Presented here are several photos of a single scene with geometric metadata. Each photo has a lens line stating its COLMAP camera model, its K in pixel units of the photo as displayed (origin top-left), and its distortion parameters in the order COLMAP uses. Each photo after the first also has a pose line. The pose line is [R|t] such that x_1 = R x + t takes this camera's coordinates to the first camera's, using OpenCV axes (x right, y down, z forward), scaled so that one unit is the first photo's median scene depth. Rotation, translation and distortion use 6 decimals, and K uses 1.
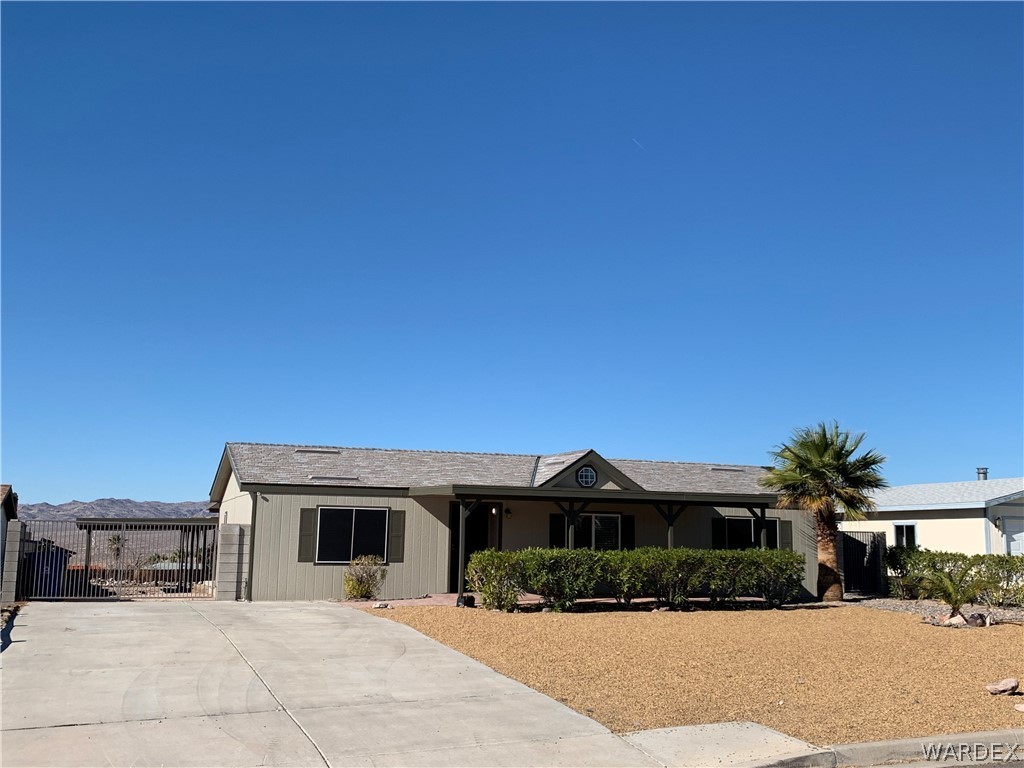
lens RADIAL K [[1077.6, 0, 515.0], [0, 1077.6, 379.0], [0, 0, 1]] dist [0.043834, 0.000000]
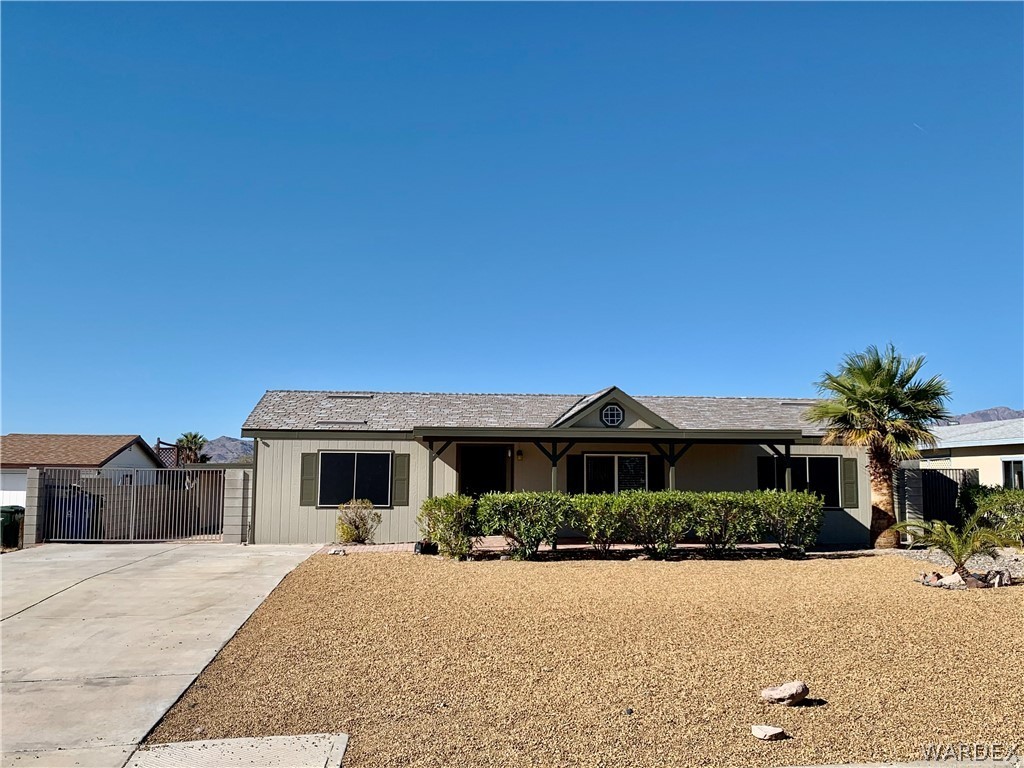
lens RADIAL K [[966.1, 0, 509.4], [0, 966.1, 383.2], [0, 0, 1]] dist [0.039556, 0.000000]
pose [[0.966163, -0.033358, -0.255767, 0.219147], [0.046298, 0.997925, 0.044739, 0.022774], [0.253744, -0.055066, 0.965703, 0.176969]]
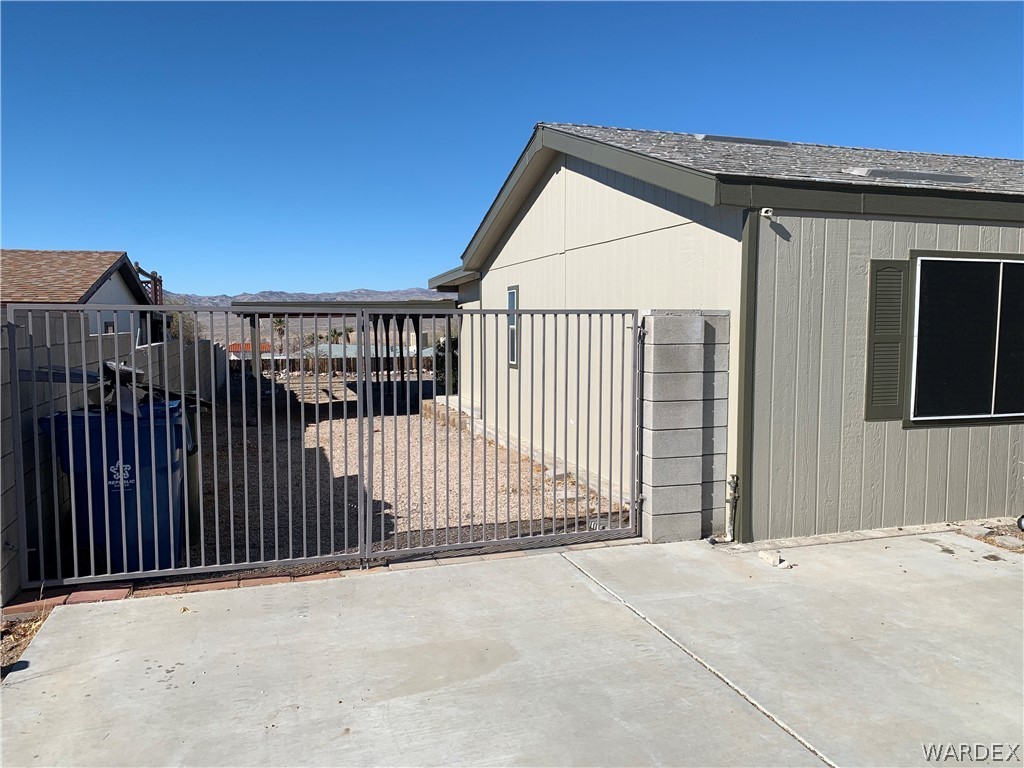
lens RADIAL K [[786.6, 0, 522.5], [0, 786.6, 376.2], [0, 0, 1]] dist [0.034210, -0.024188]
pose [[0.998764, -0.010494, -0.048574, -0.288584], [0.020815, 0.975918, 0.217142, 0.098199], [0.045125, -0.217884, 0.974931, 0.742419]]
